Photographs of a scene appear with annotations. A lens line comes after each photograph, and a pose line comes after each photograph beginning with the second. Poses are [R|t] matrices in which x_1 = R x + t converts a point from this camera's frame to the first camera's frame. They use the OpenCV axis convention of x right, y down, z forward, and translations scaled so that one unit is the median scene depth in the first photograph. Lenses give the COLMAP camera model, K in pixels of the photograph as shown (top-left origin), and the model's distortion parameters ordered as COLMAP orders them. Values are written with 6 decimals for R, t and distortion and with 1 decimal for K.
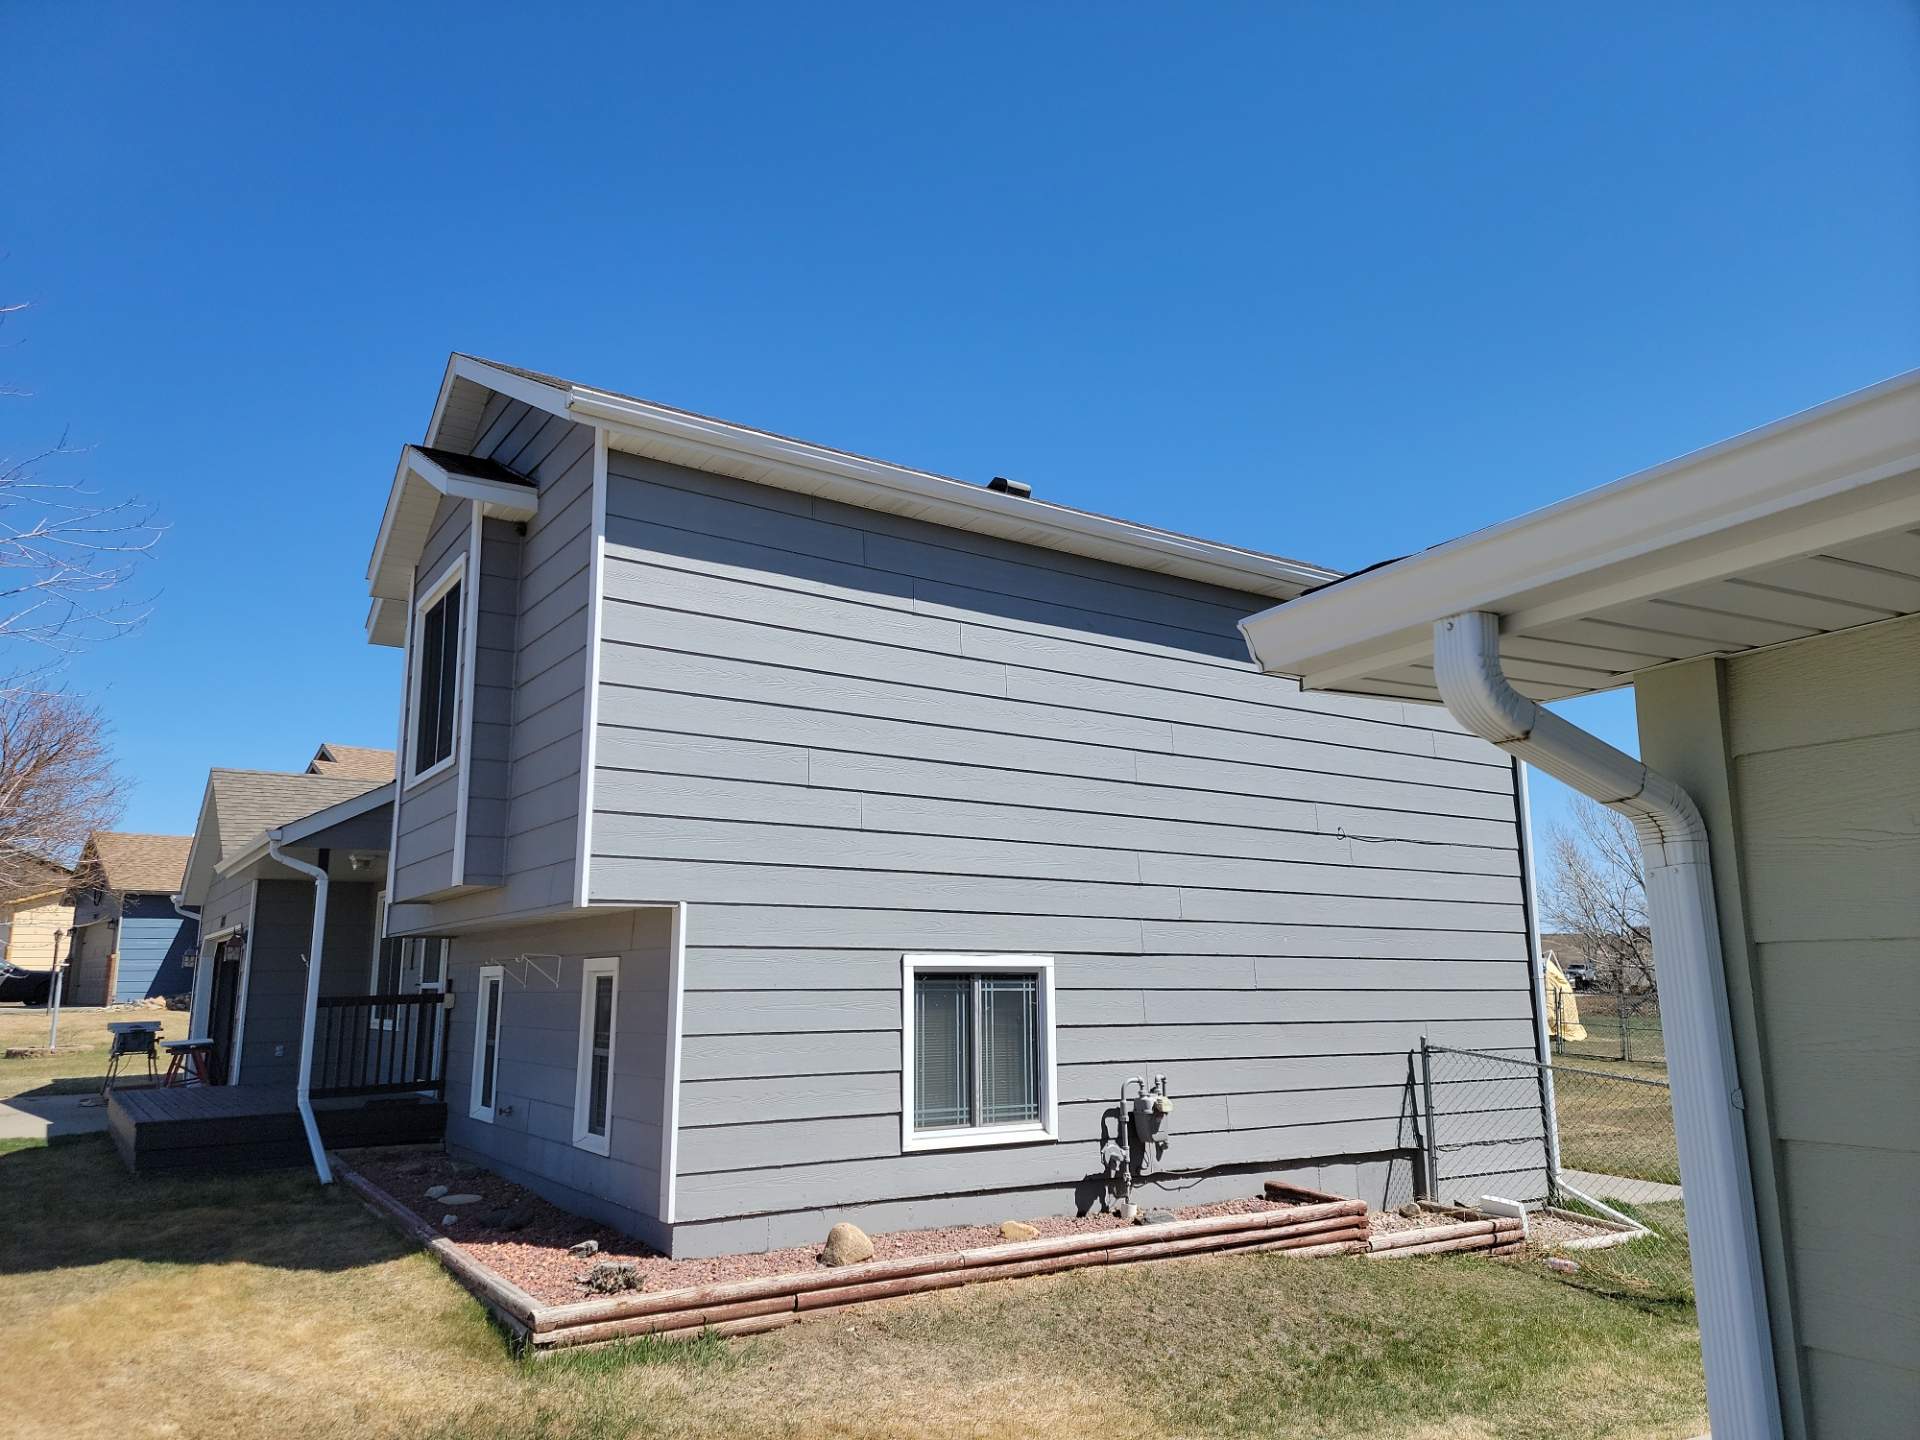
lens RADIAL K [[1325.0, 0, 960.0], [0, 1325.0, 720.0], [0, 0, 1]] dist [0.043963, 0.001256]
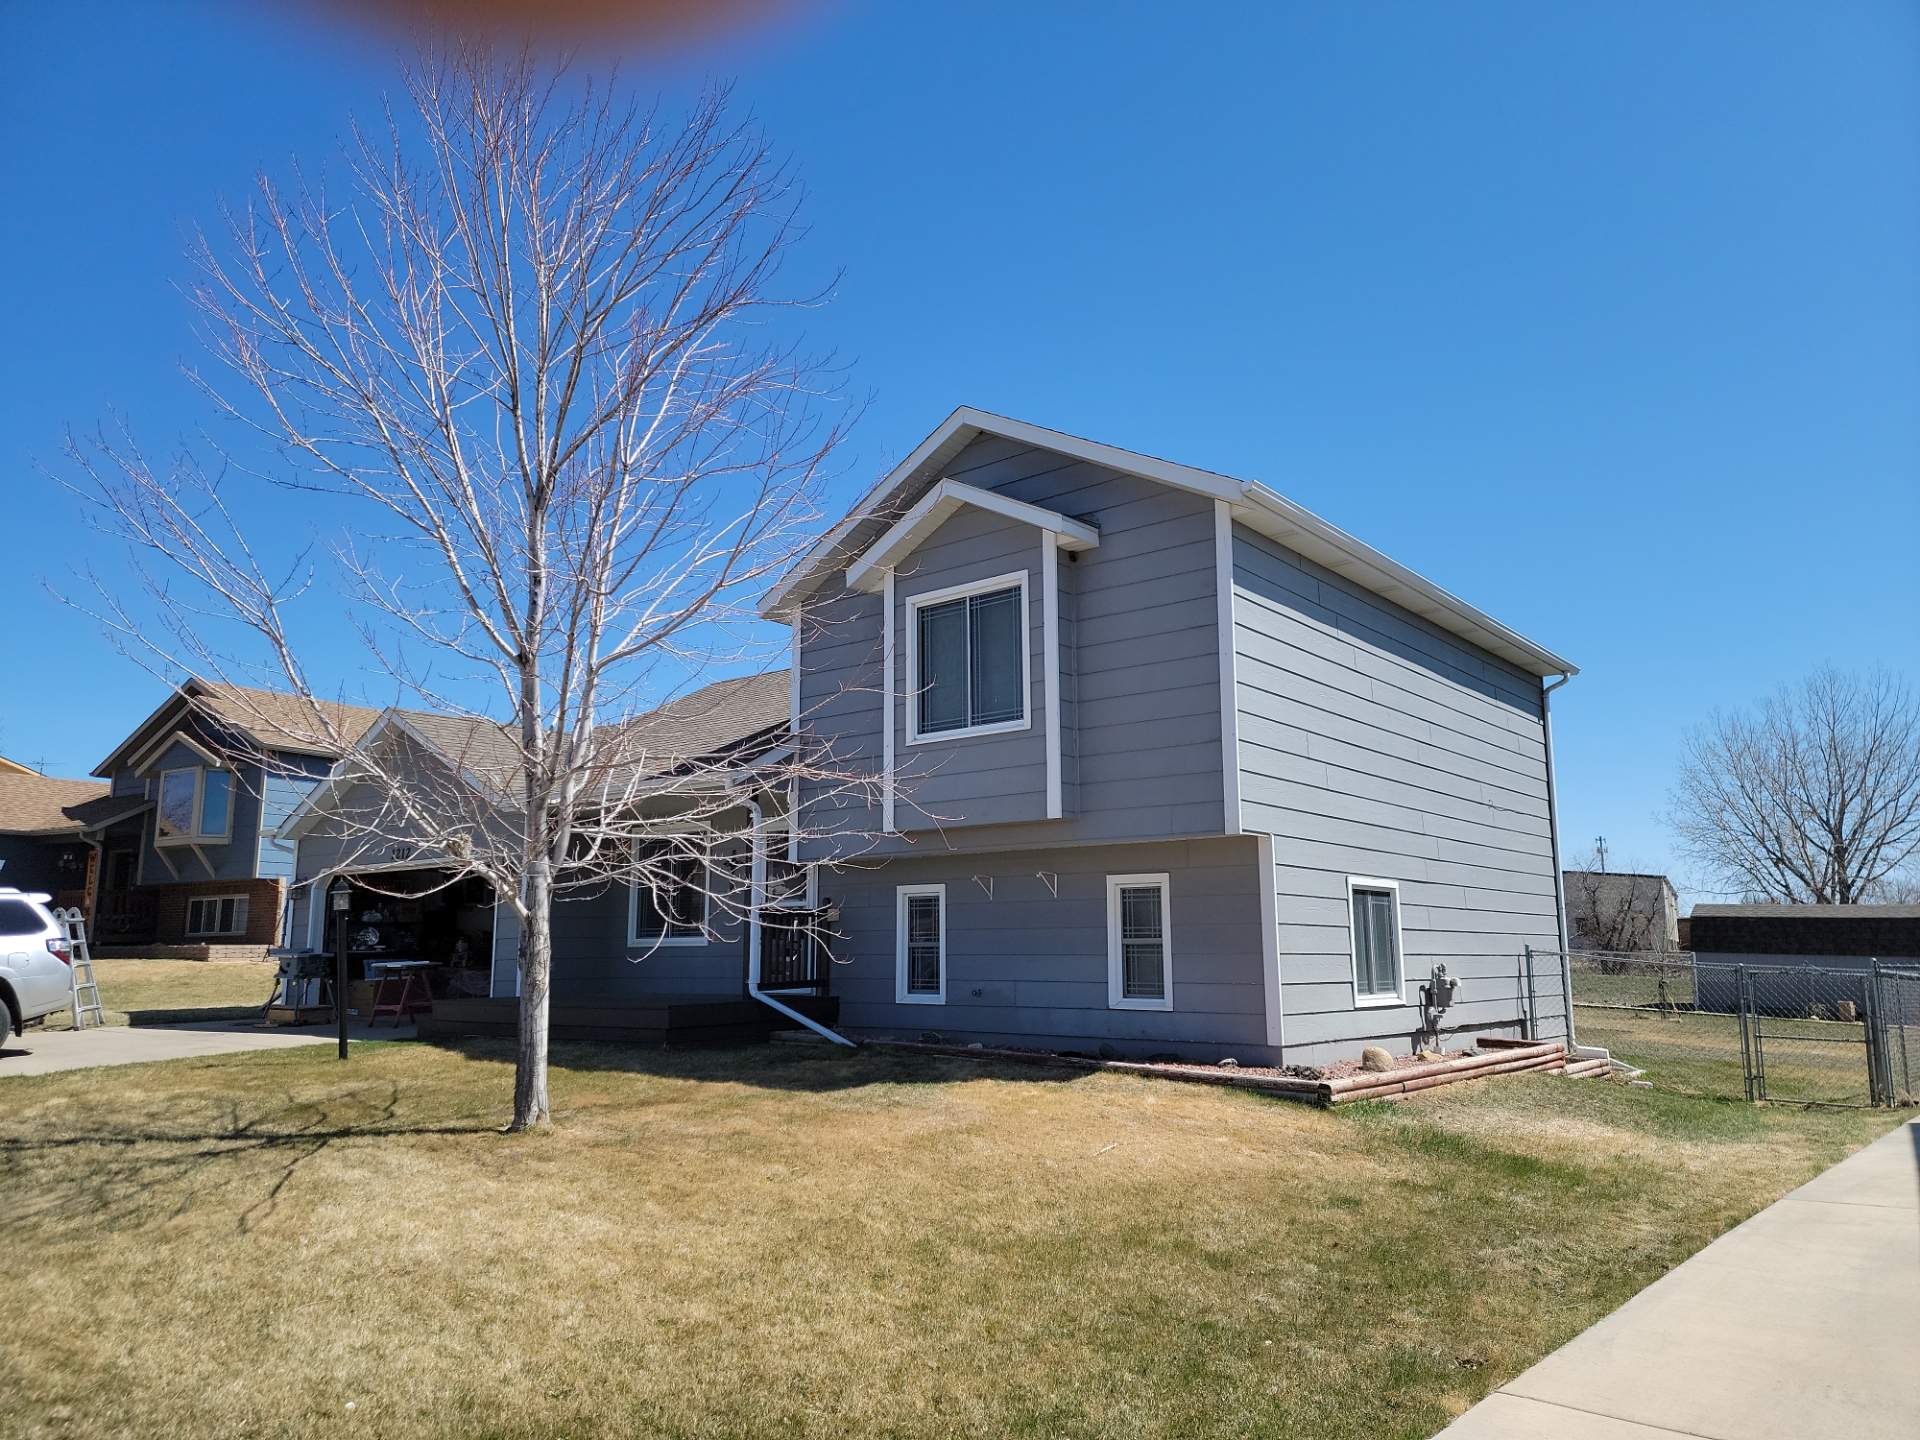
lens RADIAL K [[1325.0, 0, 960.0], [0, 1325.0, 720.0], [0, 0, 1]] dist [0.043963, 0.001256]
pose [[0.952999, 0.054468, 0.298038, -0.857887], [-0.061379, 0.998018, 0.013870, 0.010082], [-0.296691, -0.031511, 0.954453, -0.258636]]
